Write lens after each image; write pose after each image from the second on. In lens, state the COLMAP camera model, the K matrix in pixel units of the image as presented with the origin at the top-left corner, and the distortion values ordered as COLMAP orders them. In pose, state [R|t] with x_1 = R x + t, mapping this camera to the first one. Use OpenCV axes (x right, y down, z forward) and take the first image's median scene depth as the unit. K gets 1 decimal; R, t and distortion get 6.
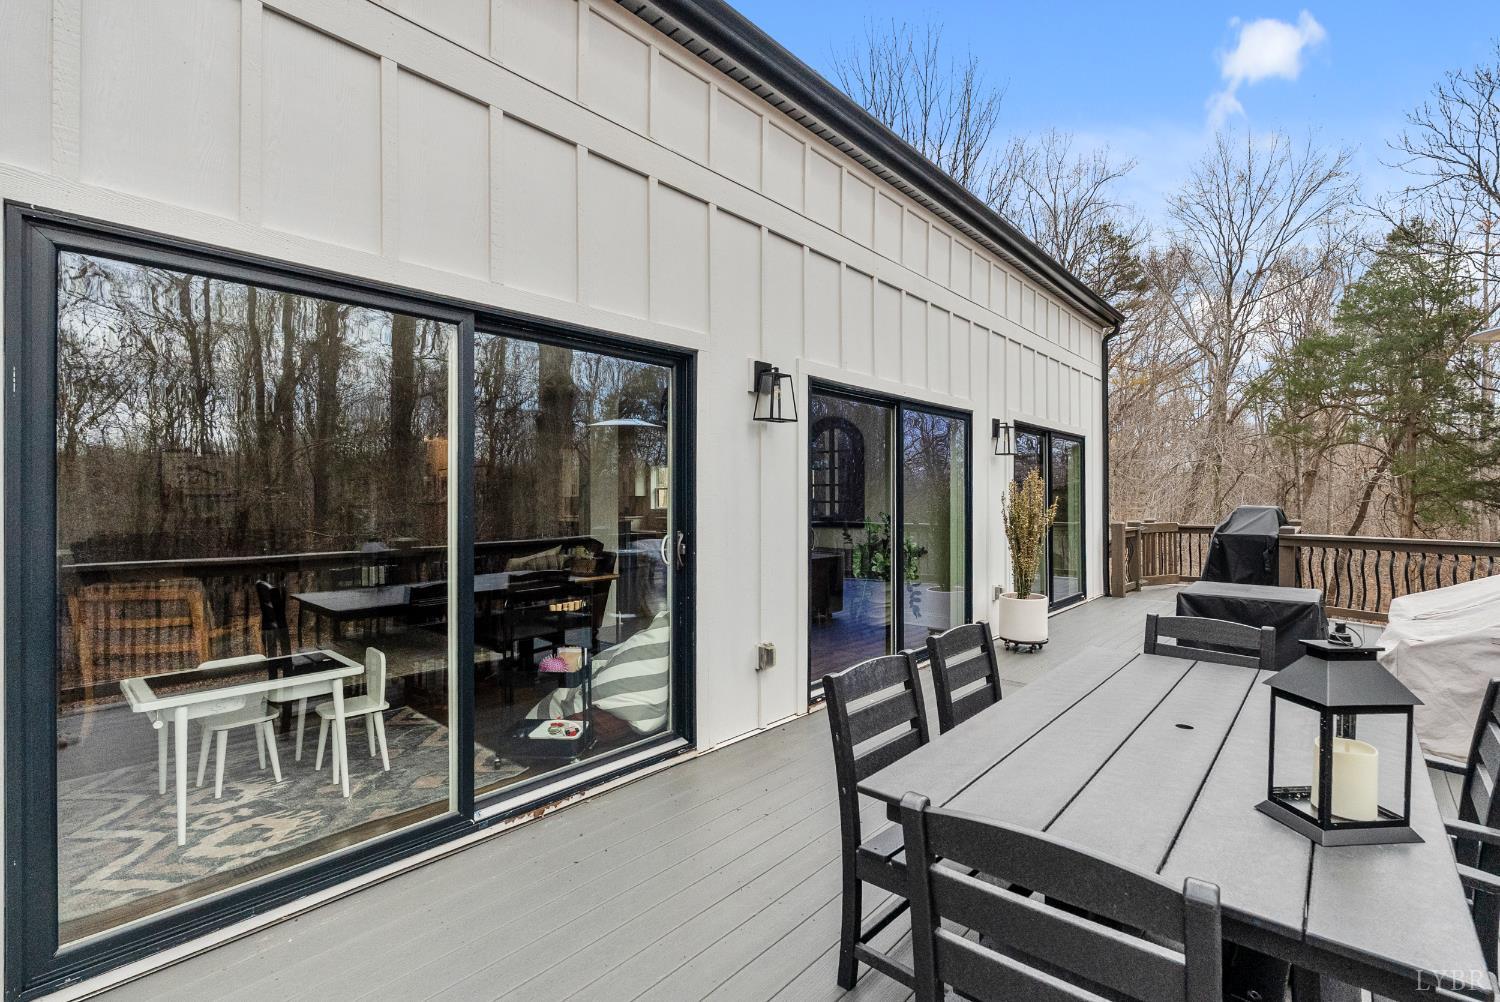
lens RADIAL K [[669.6, 0, 743.7], [0, 669.6, 499.4], [0, 0, 1]] dist [-0.010876, 0.001301]
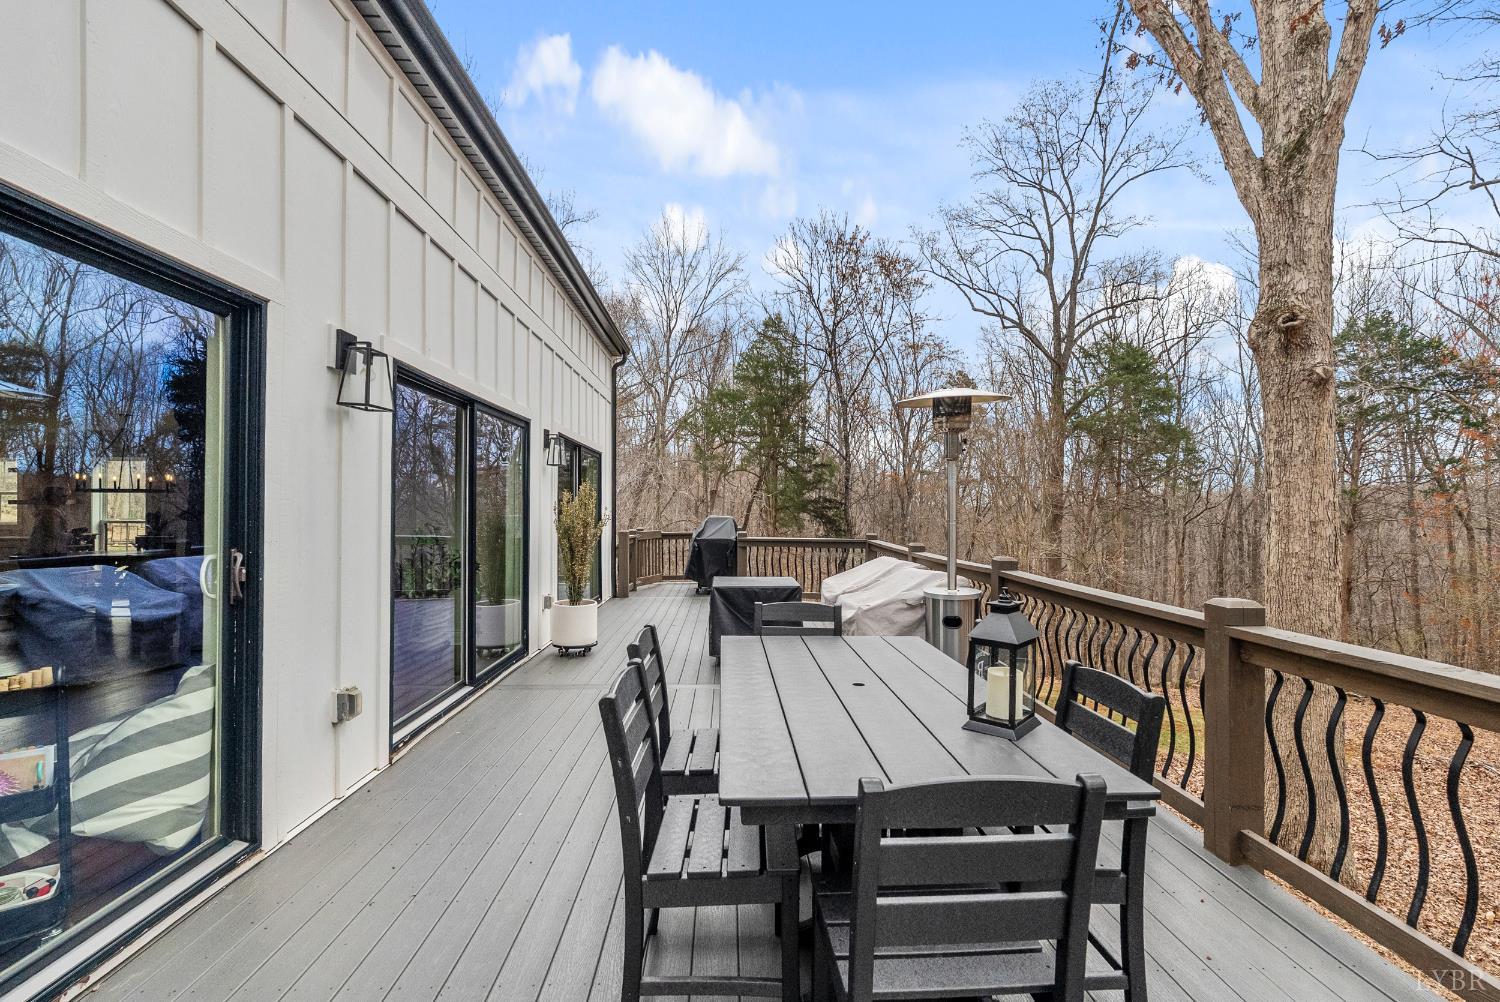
lens RADIAL K [[669.6, 0, 748.2], [0, 669.6, 507.9], [0, 0, 1]] dist [-0.010876, 0.001301]
pose [[0.719751, 0.006256, 0.694204, -0.160392], [-0.002461, 0.999976, -0.006460, 0.005838], [-0.694228, 0.002941, 0.719749, 0.096938]]
